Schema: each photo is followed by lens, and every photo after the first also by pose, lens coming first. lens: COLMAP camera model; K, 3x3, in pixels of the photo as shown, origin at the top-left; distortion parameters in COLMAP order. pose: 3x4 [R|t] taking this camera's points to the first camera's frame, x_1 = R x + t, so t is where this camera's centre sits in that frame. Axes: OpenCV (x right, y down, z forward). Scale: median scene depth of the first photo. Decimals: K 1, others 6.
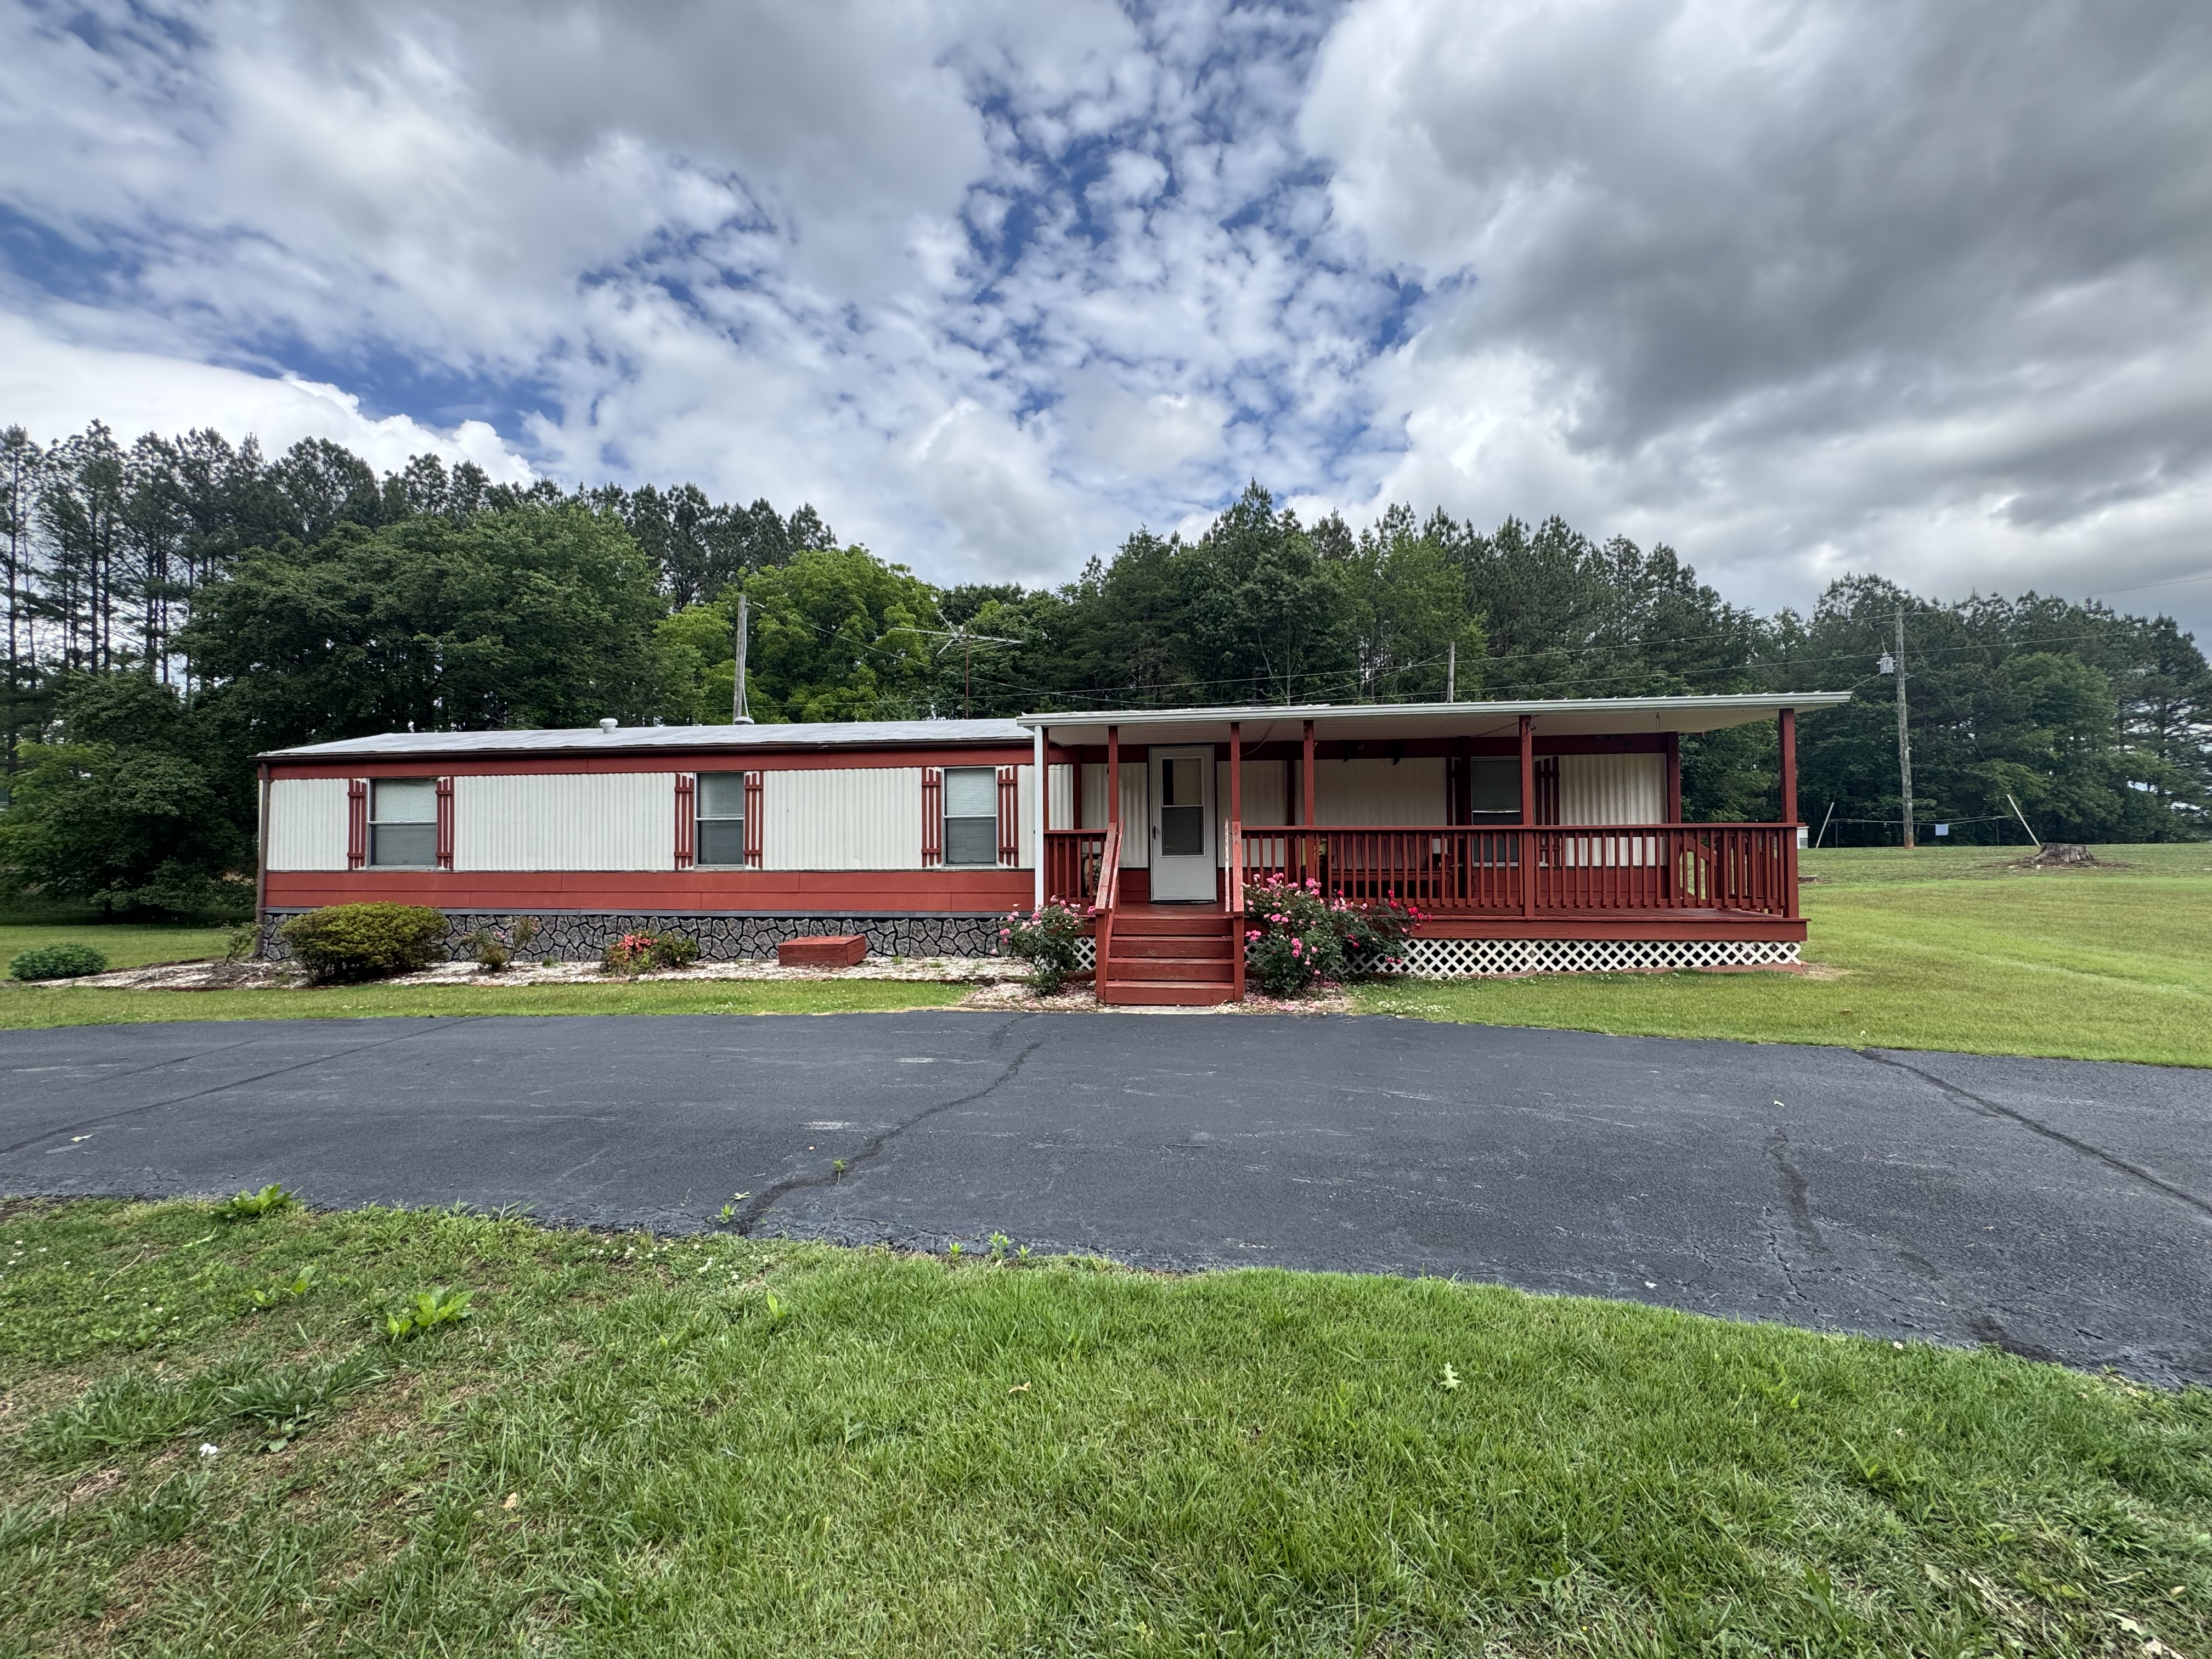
lens RADIAL K [[890.8, 0, 1099.0], [0, 890.8, 859.9], [0, 0, 1]] dist [0.010740, -0.000646]
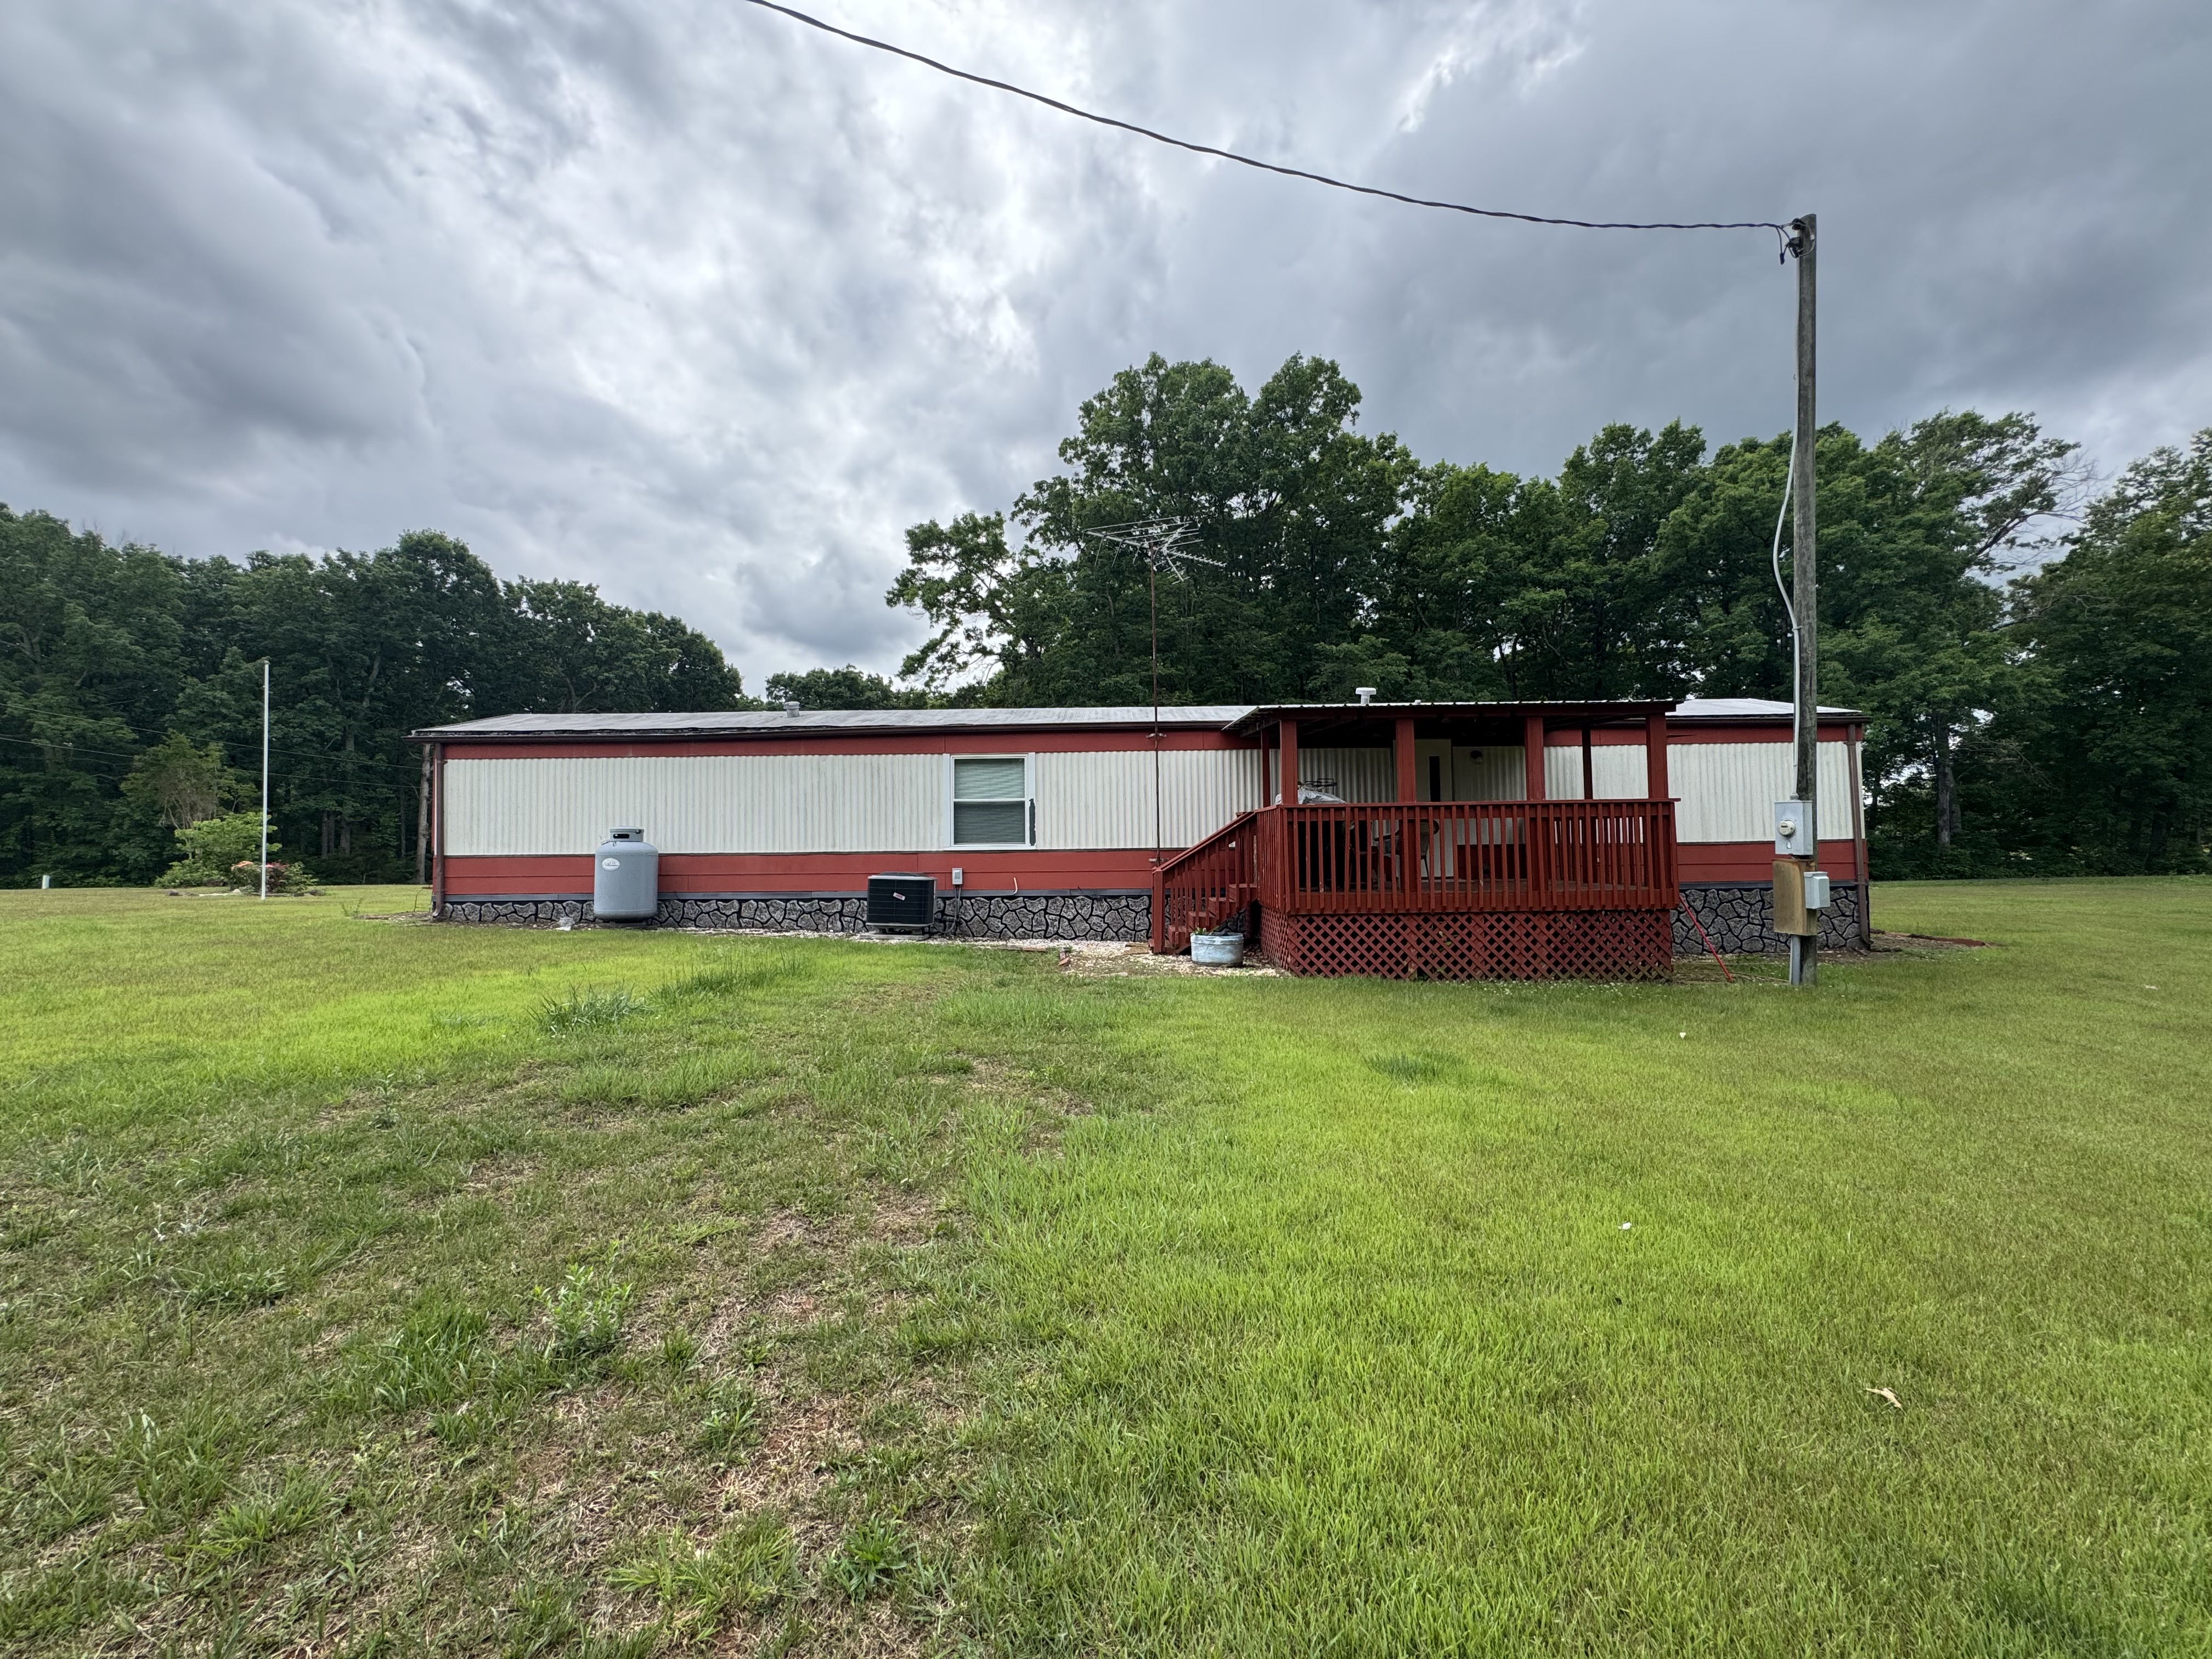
lens RADIAL K [[890.8, 0, 1099.0], [0, 890.8, 859.9], [0, 0, 1]] dist [0.010740, -0.000646]
pose [[0.991115, -0.010952, 0.132558, -0.035491], [0.009418, 0.999881, 0.012200, 0.001301], [-0.132676, -0.010843, 0.991100, -0.004104]]
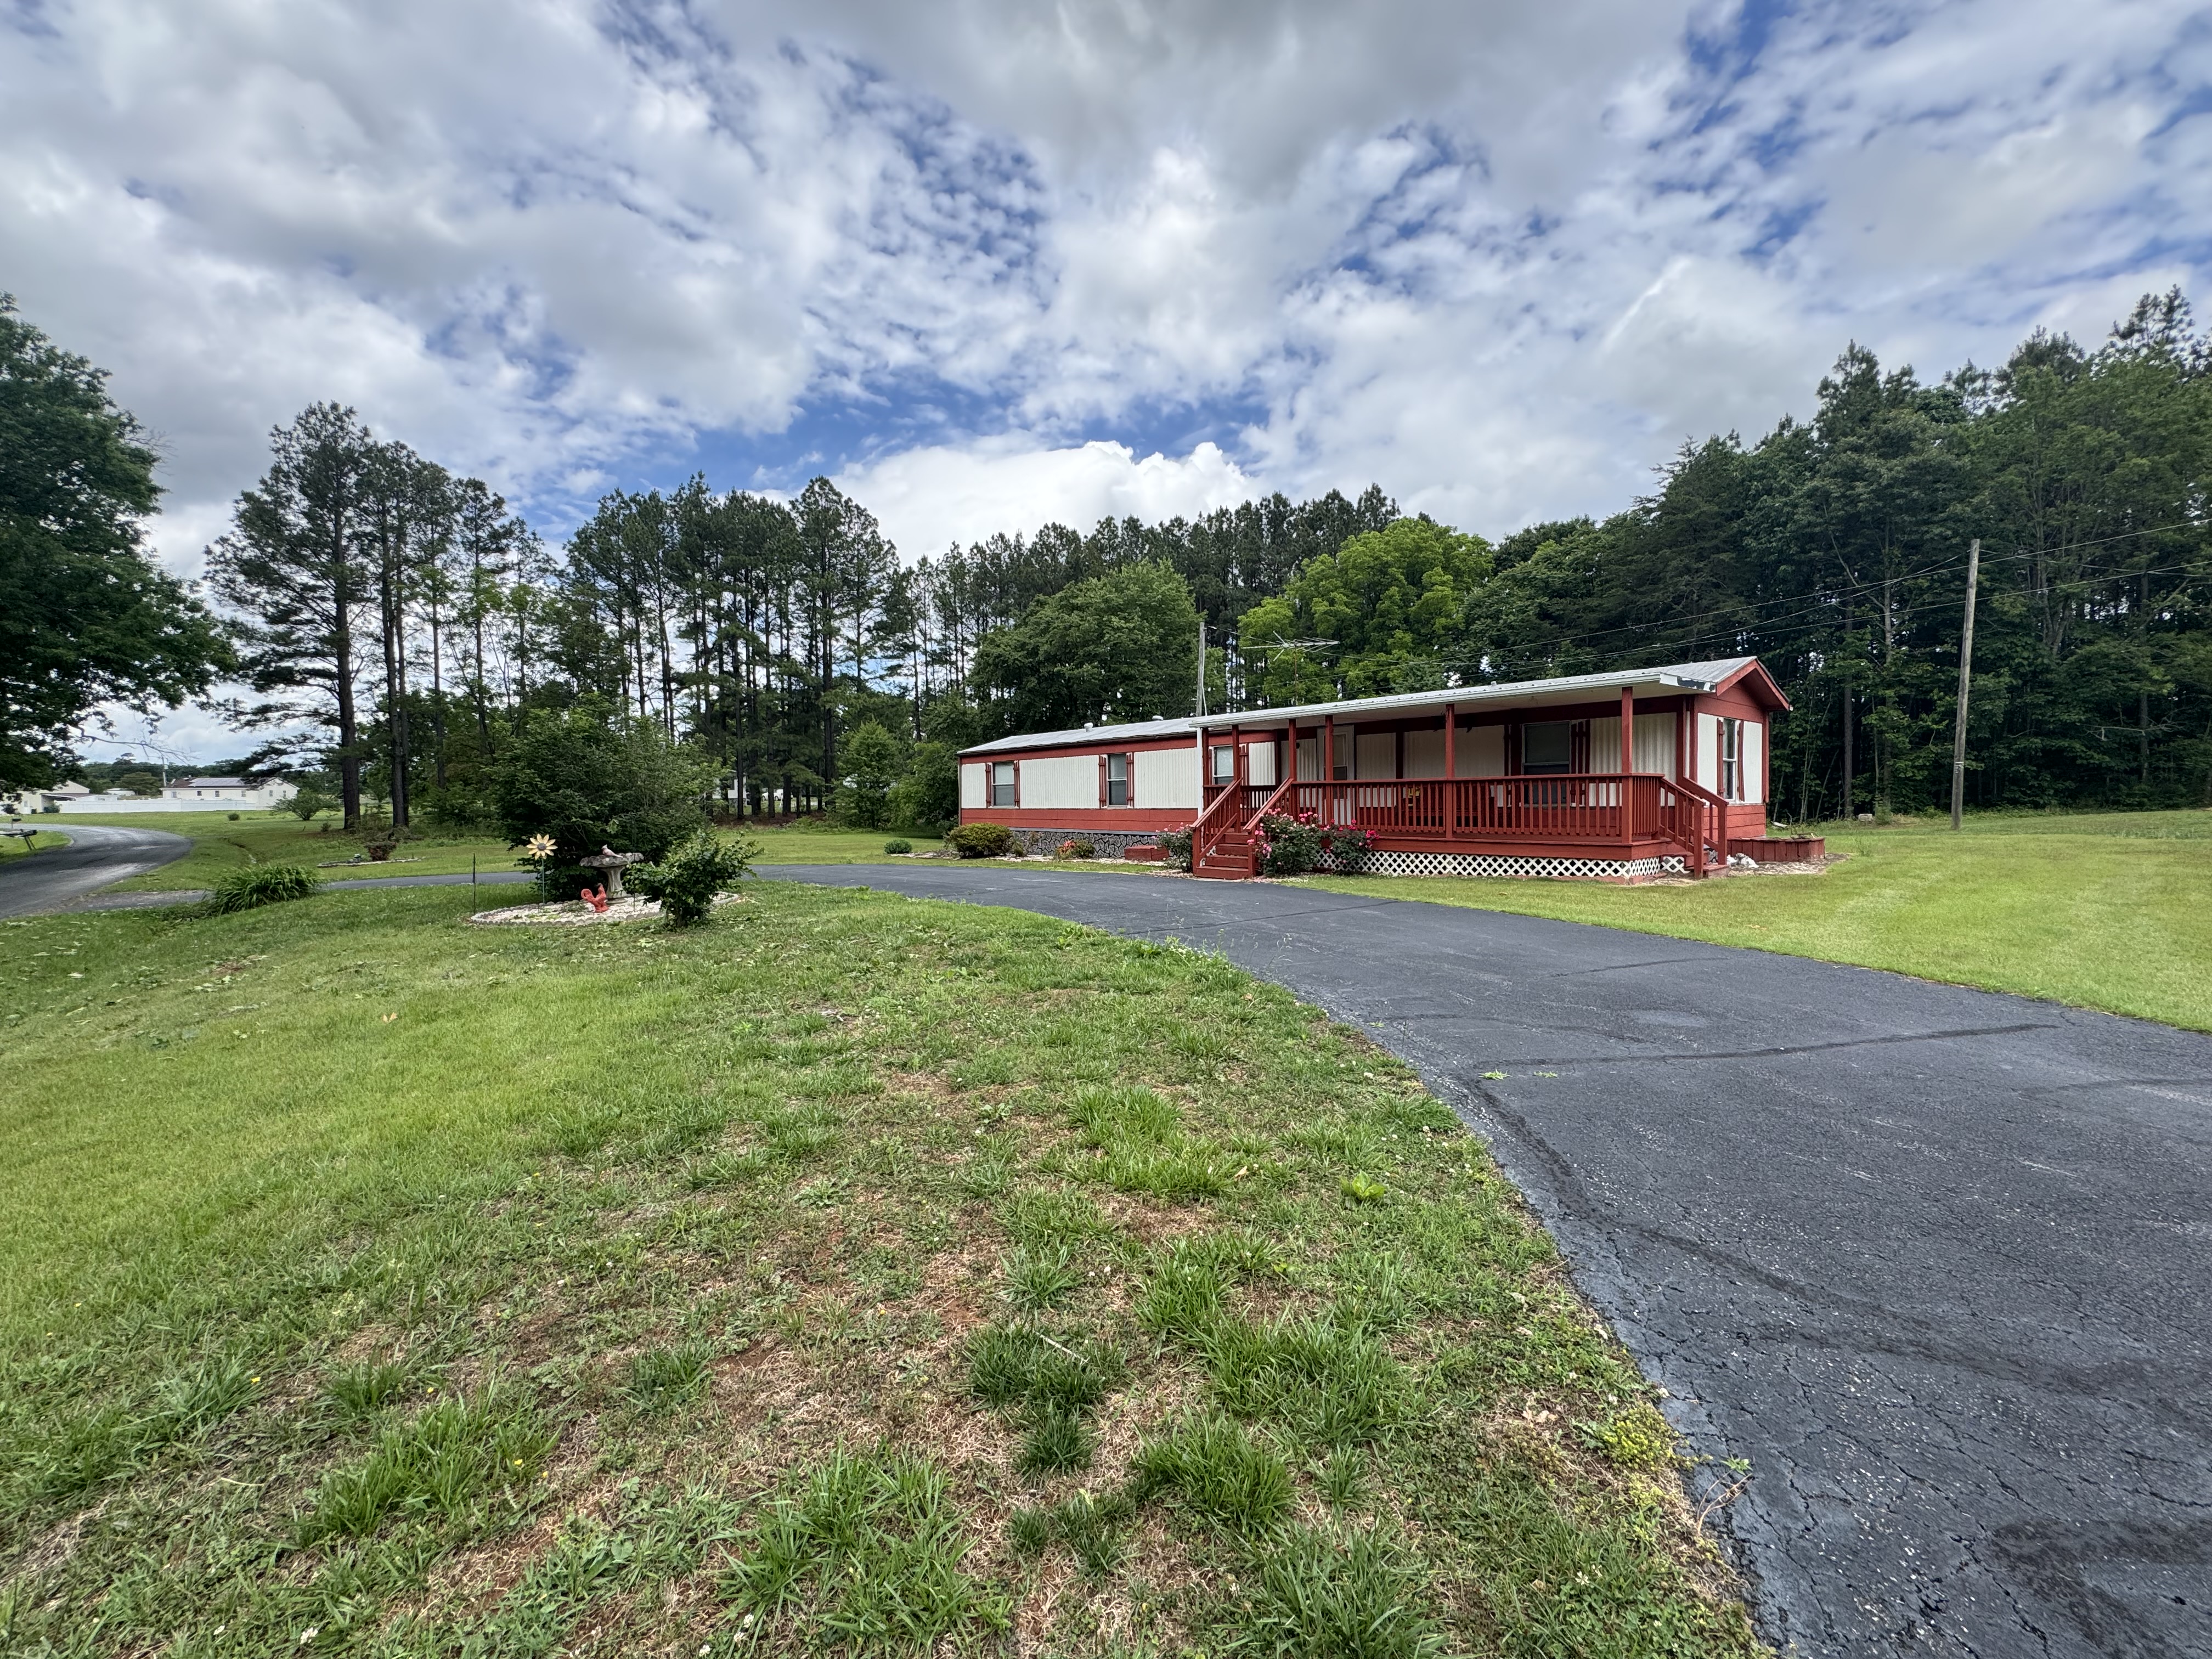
lens RADIAL K [[890.8, 0, 1099.0], [0, 890.8, 859.9], [0, 0, 1]] dist [0.010740, -0.000646]
pose [[0.749664, 0.042932, -0.660425, 0.181012], [-0.005876, 0.998286, 0.058226, 0.000647], [0.661793, -0.039770, 0.748631, -0.068883]]
